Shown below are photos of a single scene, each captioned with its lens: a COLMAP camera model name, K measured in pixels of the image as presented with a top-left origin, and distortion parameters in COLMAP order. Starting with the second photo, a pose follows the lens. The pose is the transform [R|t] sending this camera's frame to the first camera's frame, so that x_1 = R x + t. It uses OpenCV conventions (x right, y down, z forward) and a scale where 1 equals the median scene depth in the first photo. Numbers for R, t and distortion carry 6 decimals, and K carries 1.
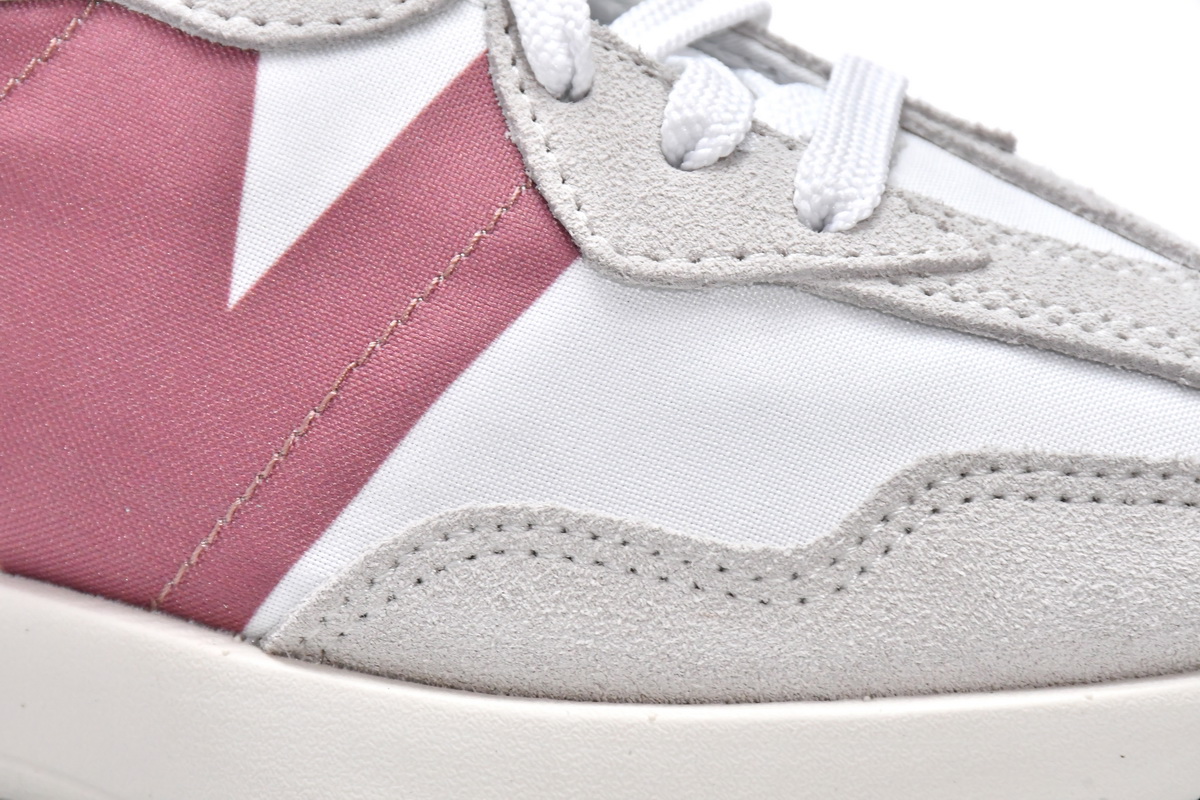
lens RADIAL K [[6304.4, 0, 600.0], [0, 6304.4, 400.0], [0, 0, 1]] dist [-0.026601, 11.729807]
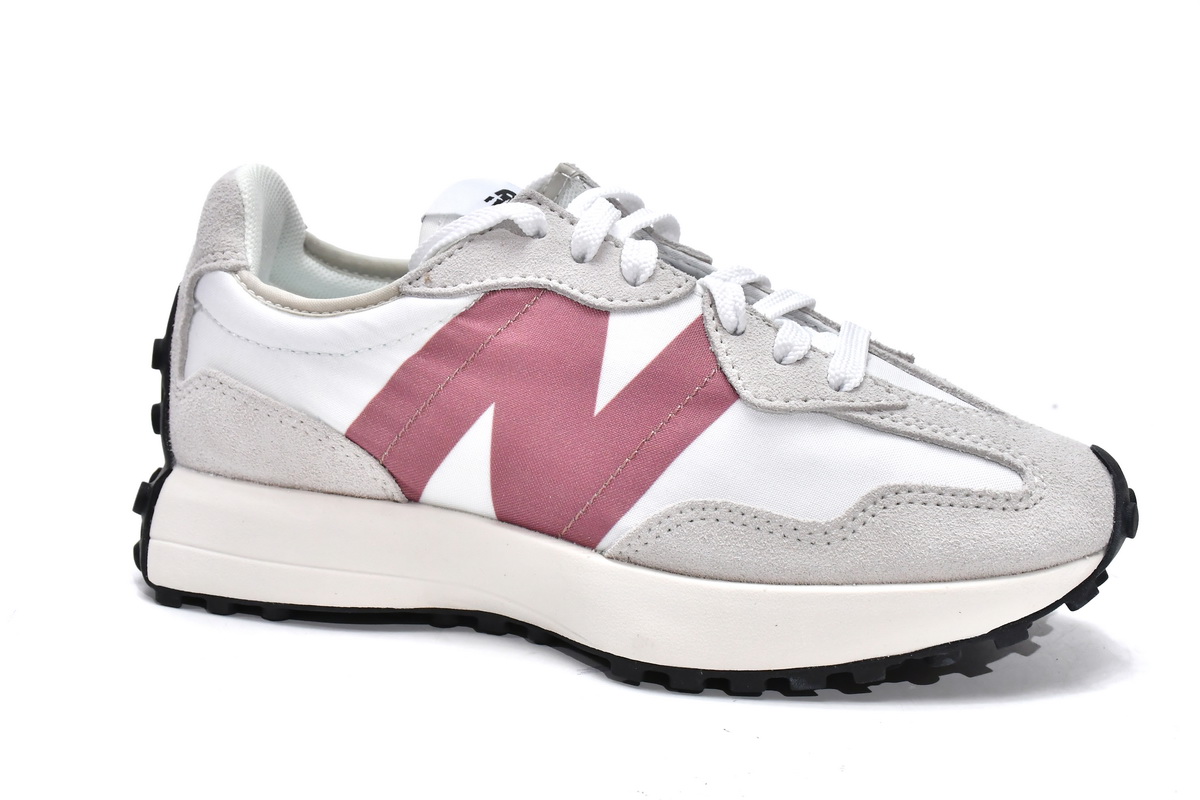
lens RADIAL K [[2106.8, 0, 600.0], [0, 2106.8, 400.0], [0, 0, 1]] dist [0.008510, -0.035773]
pose [[0.998482, 0.029562, -0.046475, -0.018917], [-0.030944, 0.999092, -0.029302, 0.003253], [0.045567, 0.030696, 0.998490, 0.184386]]
